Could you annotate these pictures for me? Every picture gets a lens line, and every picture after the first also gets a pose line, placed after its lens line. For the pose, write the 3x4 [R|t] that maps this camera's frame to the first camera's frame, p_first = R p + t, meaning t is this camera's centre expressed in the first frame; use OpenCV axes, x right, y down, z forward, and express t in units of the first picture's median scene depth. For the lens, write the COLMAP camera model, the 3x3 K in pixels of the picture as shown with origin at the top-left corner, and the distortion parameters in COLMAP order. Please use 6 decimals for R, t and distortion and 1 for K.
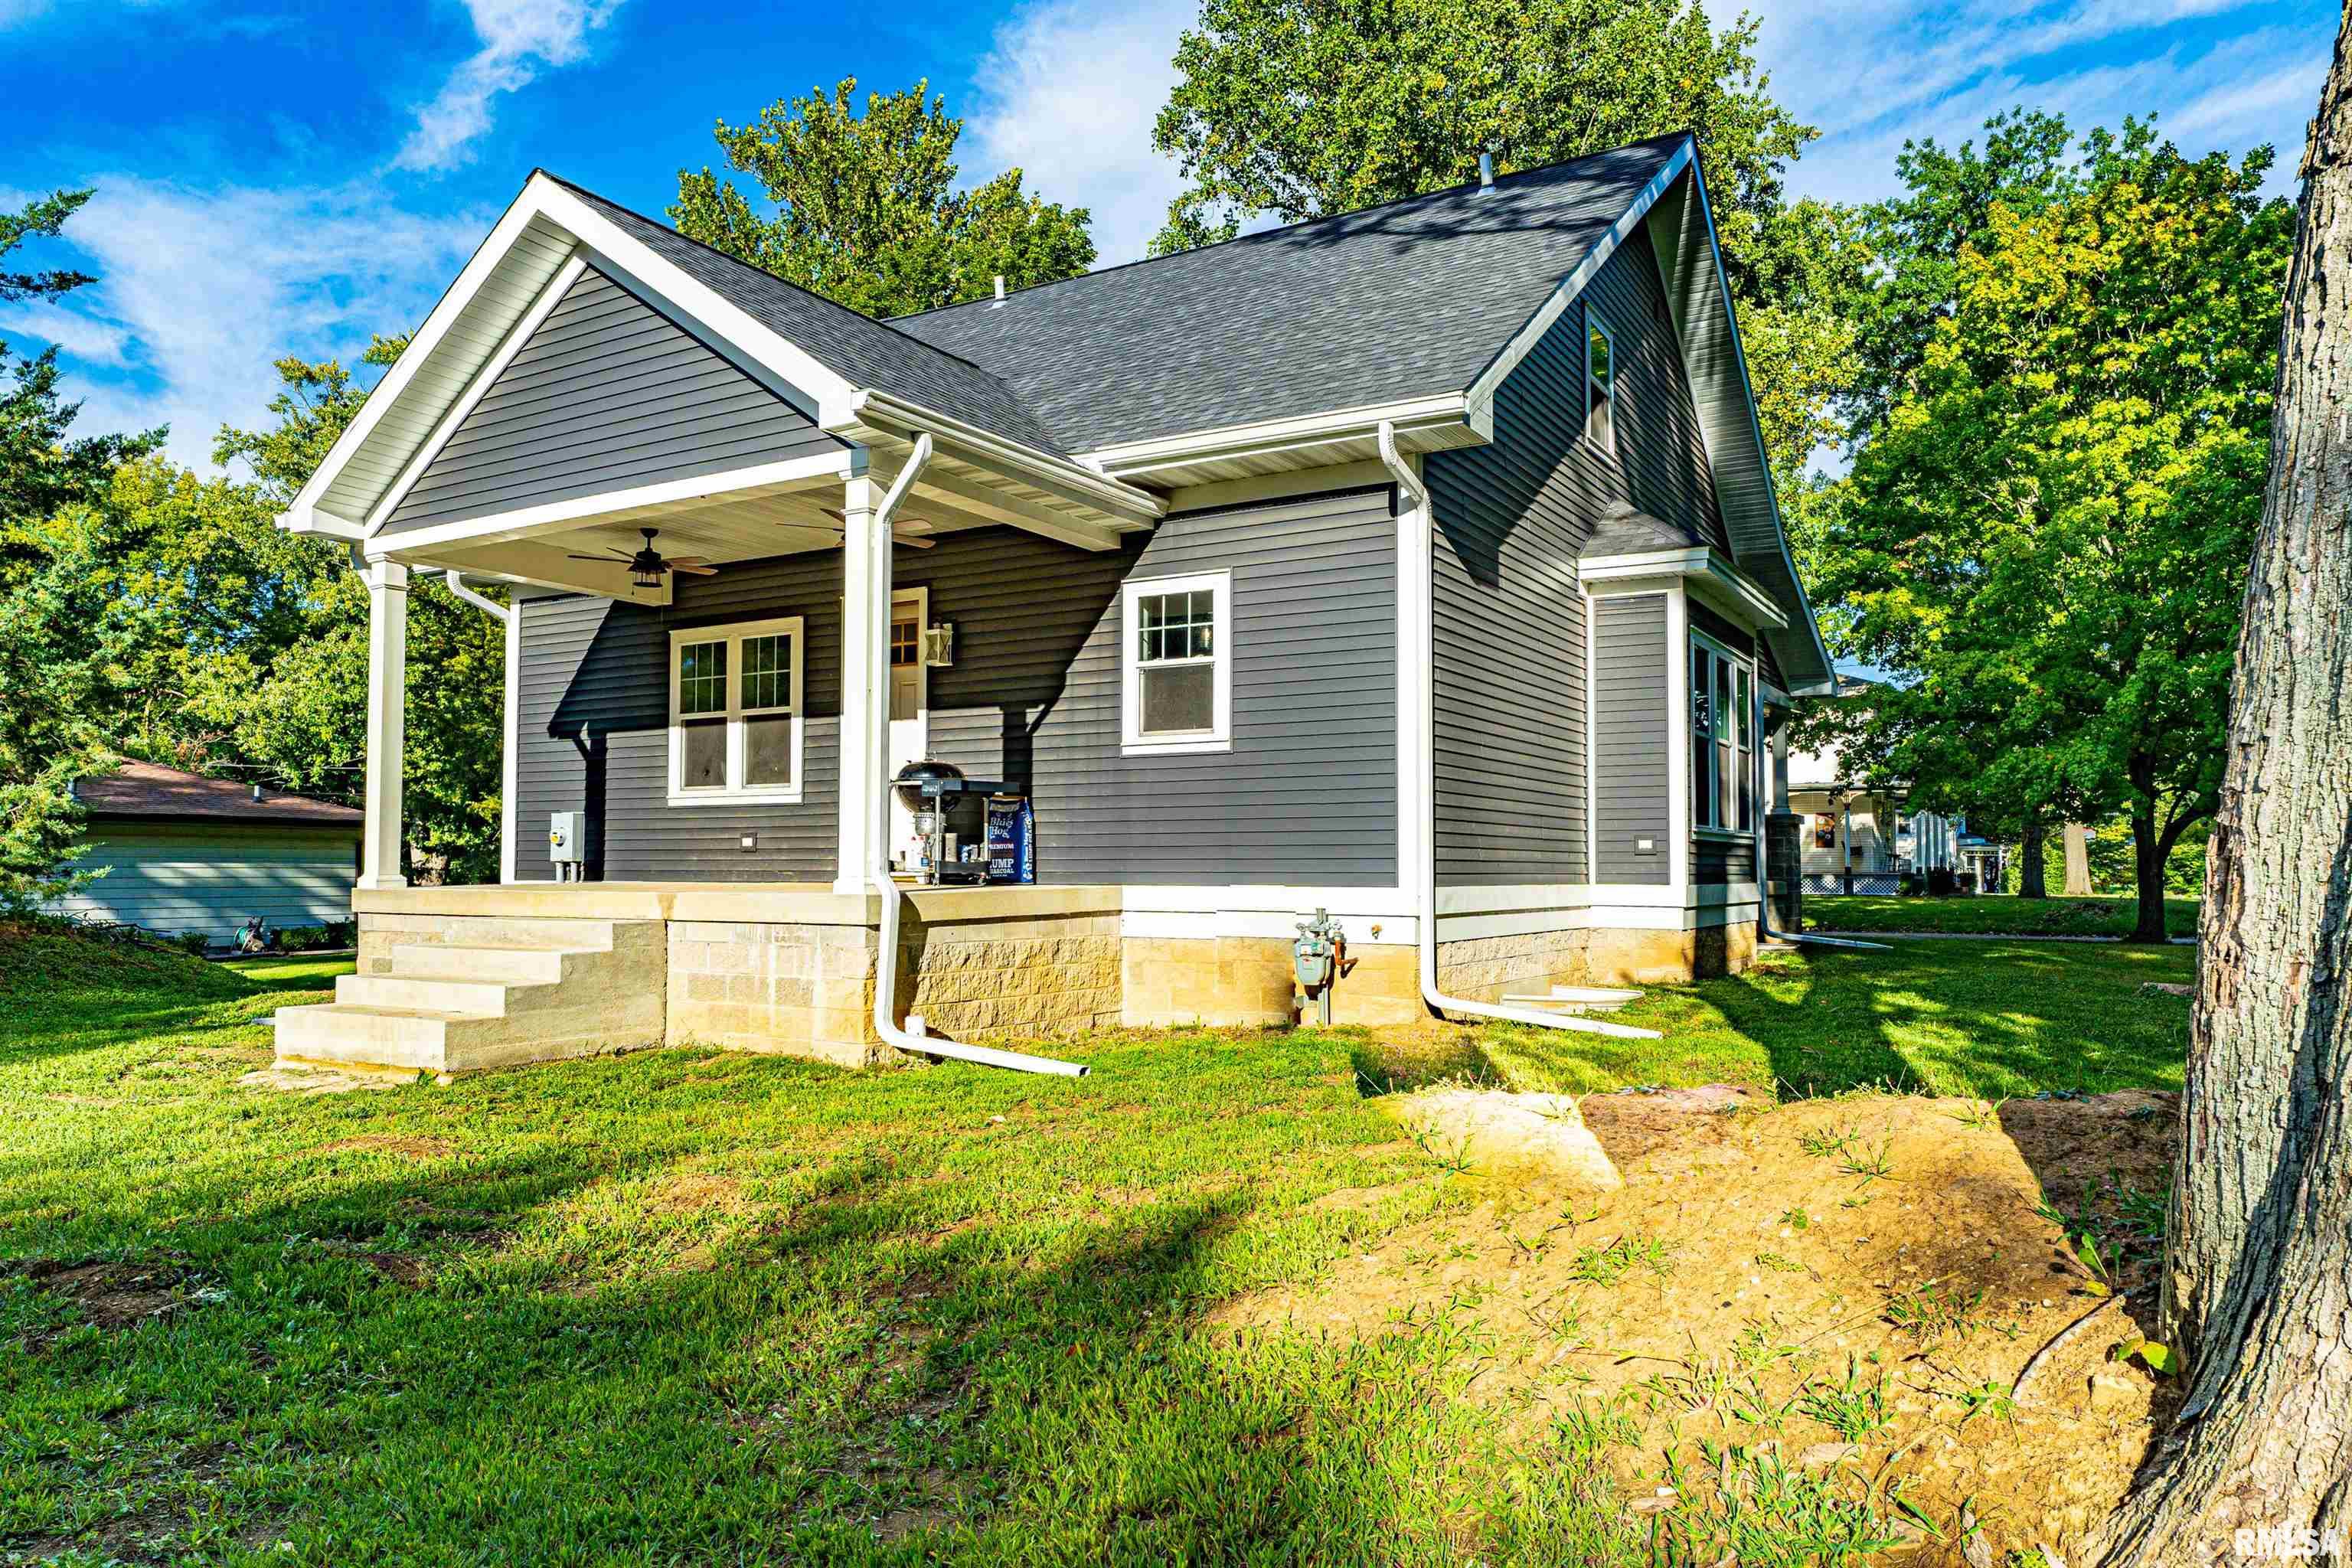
lens RADIAL K [[1573.2, 0, 1167.6], [0, 1573.2, 724.5], [0, 0, 1]] dist [0.000631, -0.001376]
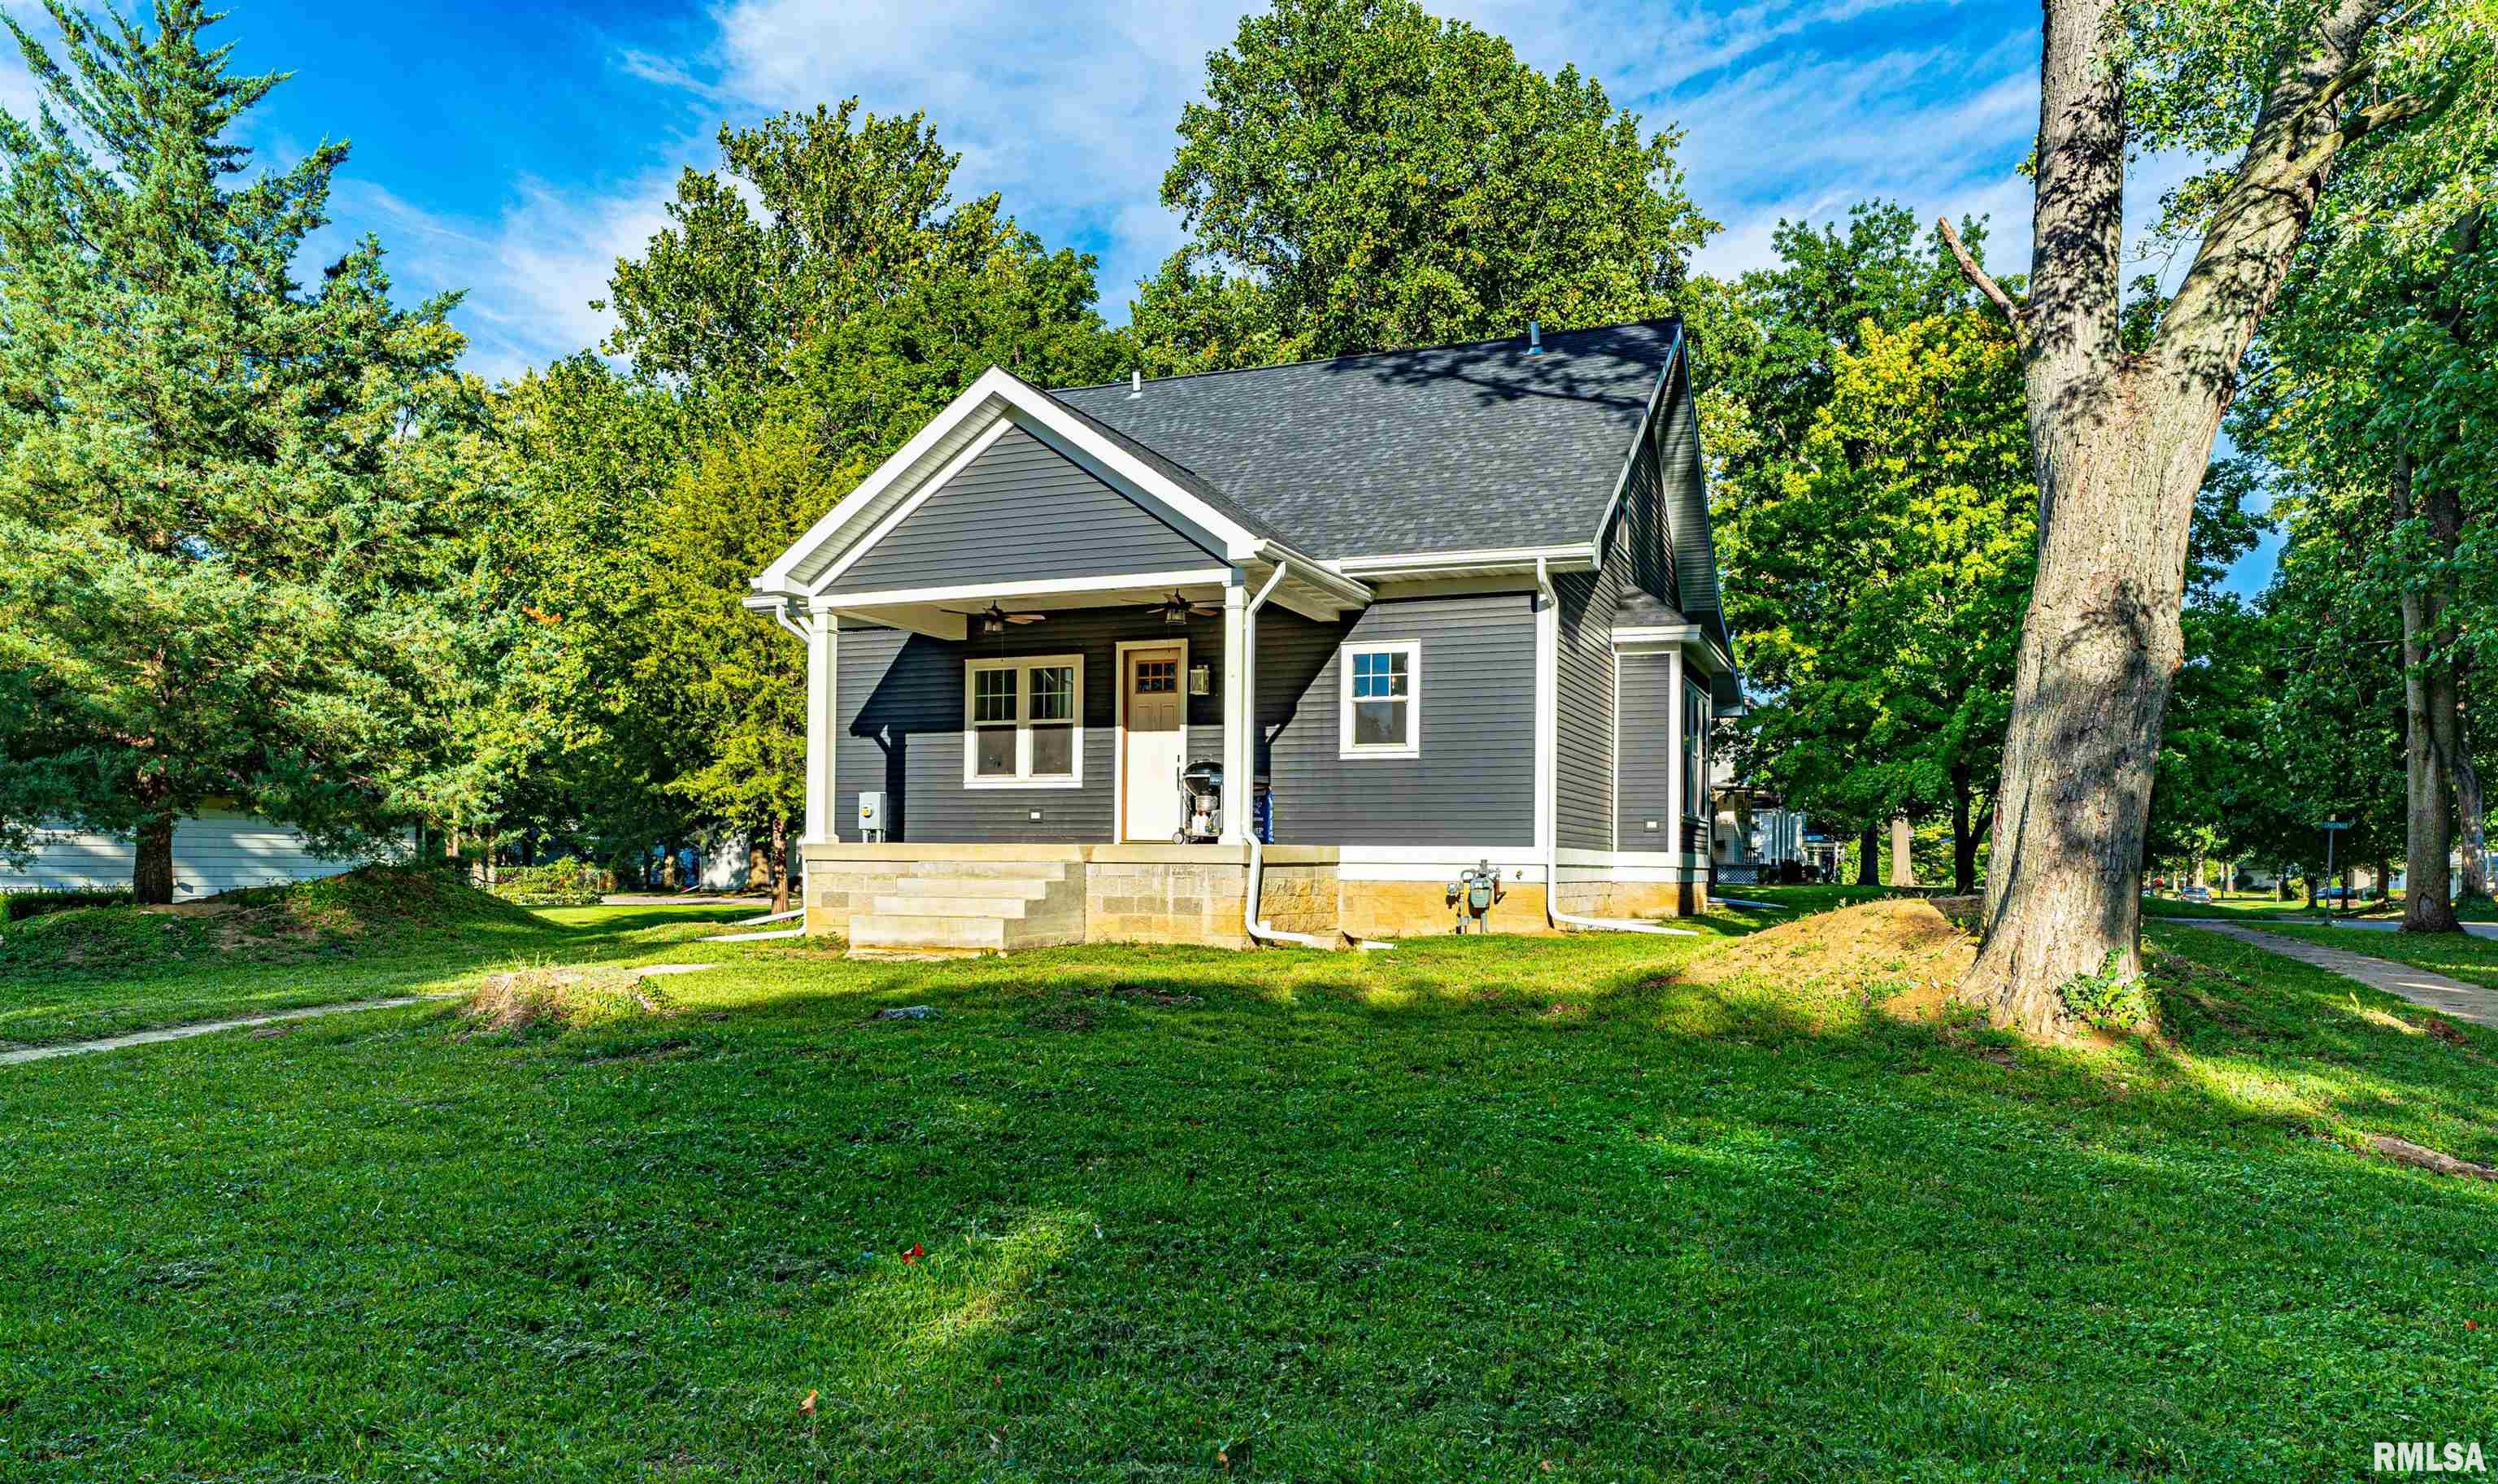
lens RADIAL K [[1677.8, 0, 1249.0], [0, 1677.8, 742.0], [0, 0, 1]] dist [0.007547, 0.000277]
pose [[0.987572, 0.019272, 0.155983, -0.309822], [-0.022146, 0.999615, 0.016710, -0.018660], [-0.155600, -0.019957, 0.987618, -0.481522]]
